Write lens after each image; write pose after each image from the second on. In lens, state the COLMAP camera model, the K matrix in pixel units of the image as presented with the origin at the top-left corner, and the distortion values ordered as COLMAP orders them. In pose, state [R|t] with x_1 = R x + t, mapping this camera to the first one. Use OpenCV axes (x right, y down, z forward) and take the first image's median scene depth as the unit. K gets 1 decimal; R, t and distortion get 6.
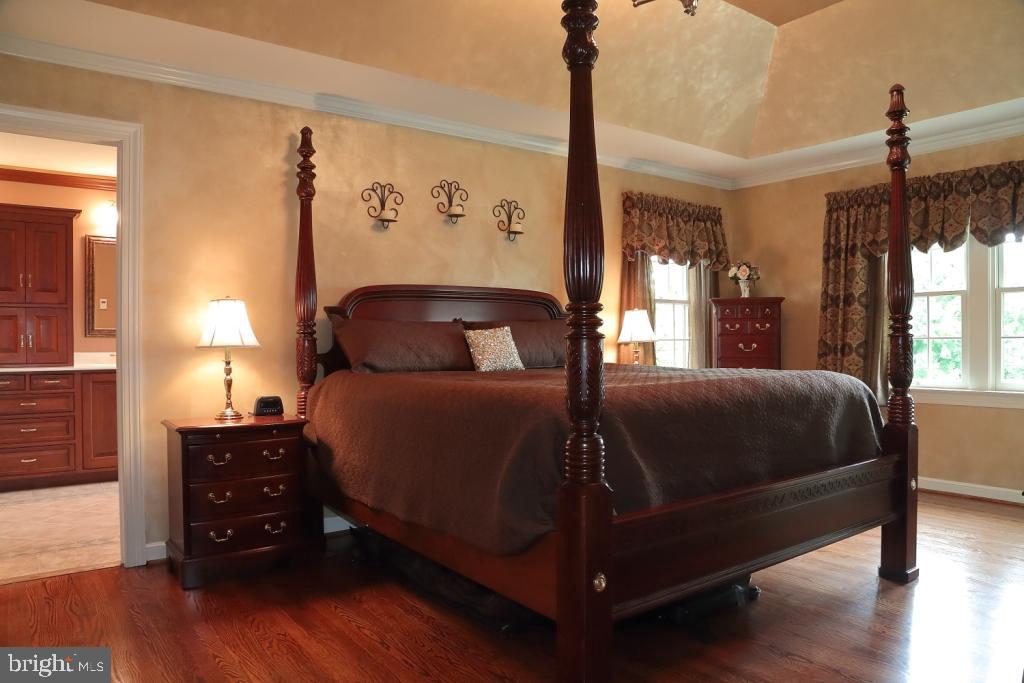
lens RADIAL K [[707.7, 0, 512.0], [0, 707.7, 341.5], [0, 0, 1]] dist [-0.069809, -0.000325]
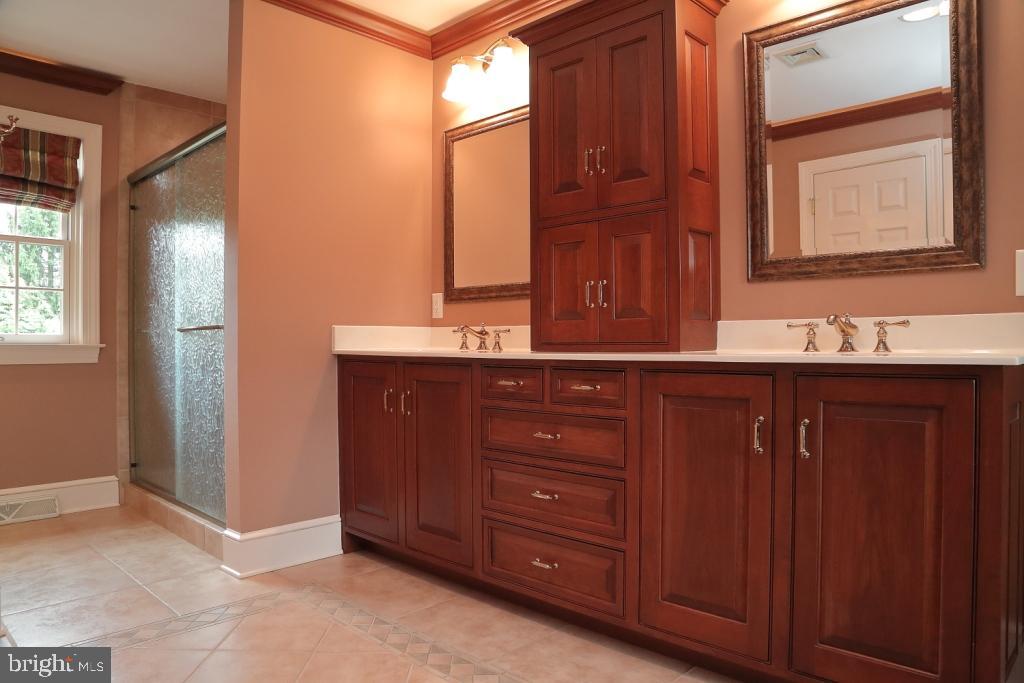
lens RADIAL K [[707.7, 0, 512.0], [0, 707.7, 341.5], [0, 0, 1]] dist [-0.069809, -0.000325]
pose [[0.150731, 0.009787, -0.988526, -0.223836], [0.001608, 0.999947, 0.010146, 0.023209], [0.988574, -0.003118, 0.150707, 0.766688]]
